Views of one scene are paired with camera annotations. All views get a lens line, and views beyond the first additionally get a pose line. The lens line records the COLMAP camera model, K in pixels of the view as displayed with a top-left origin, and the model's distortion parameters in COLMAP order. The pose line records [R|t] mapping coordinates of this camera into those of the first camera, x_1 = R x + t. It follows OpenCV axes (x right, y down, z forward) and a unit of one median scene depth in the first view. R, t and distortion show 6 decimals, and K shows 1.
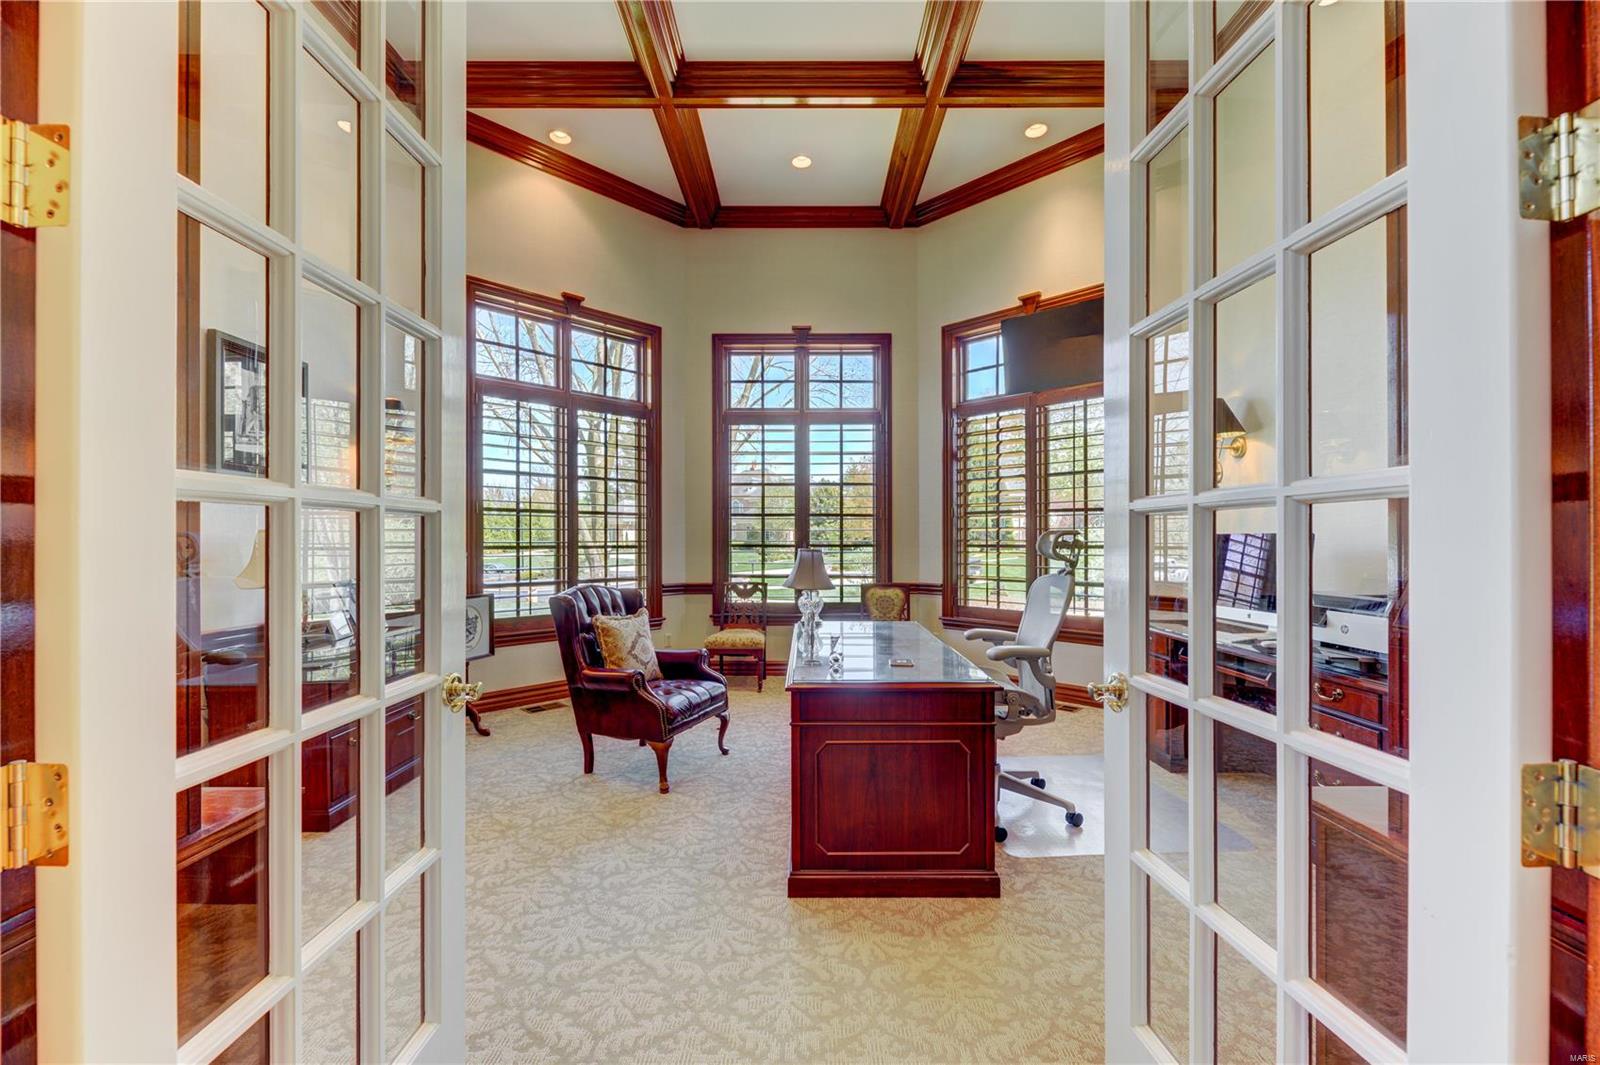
lens RADIAL K [[661.3, 0, 796.3], [0, 661.3, 536.0], [0, 0, 1]] dist [-0.002179, -0.002249]
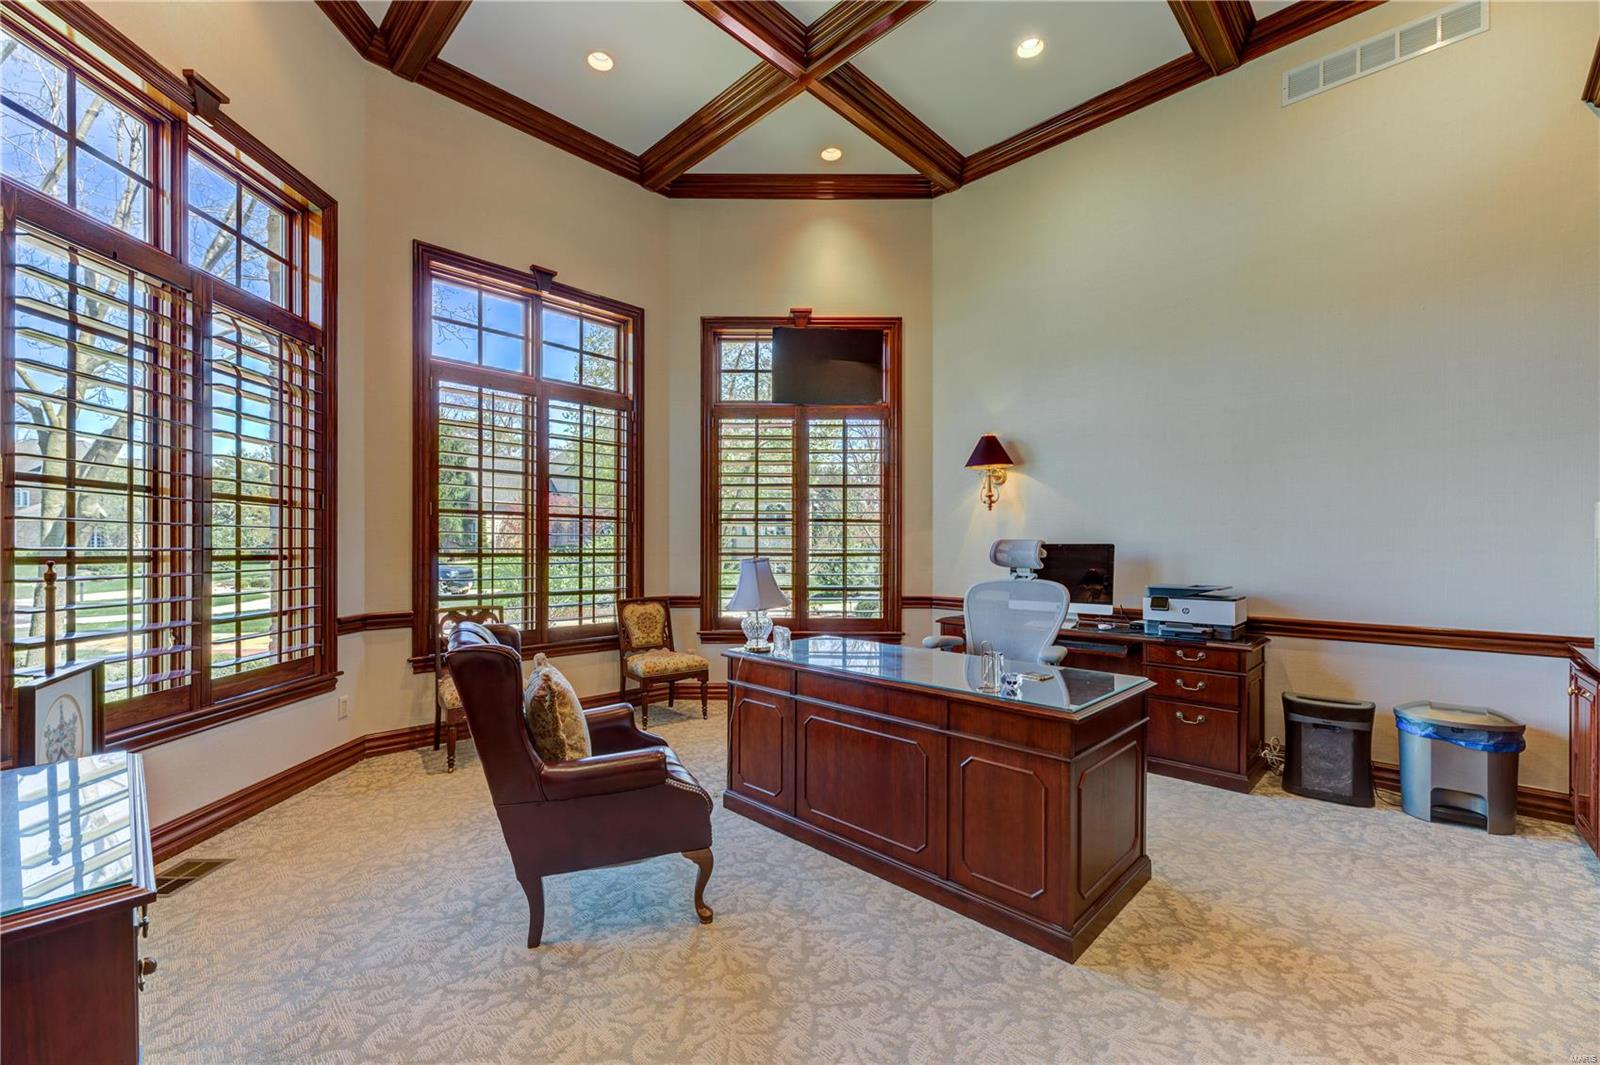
lens RADIAL K [[661.3, 0, 801.9], [0, 661.3, 546.3], [0, 0, 1]] dist [-0.002179, -0.002249]
pose [[0.691141, 0.006209, 0.722694, -0.348540], [-0.008627, 0.999963, -0.000341, 0.002846], [-0.722669, -0.005999, 0.691168, 0.260484]]
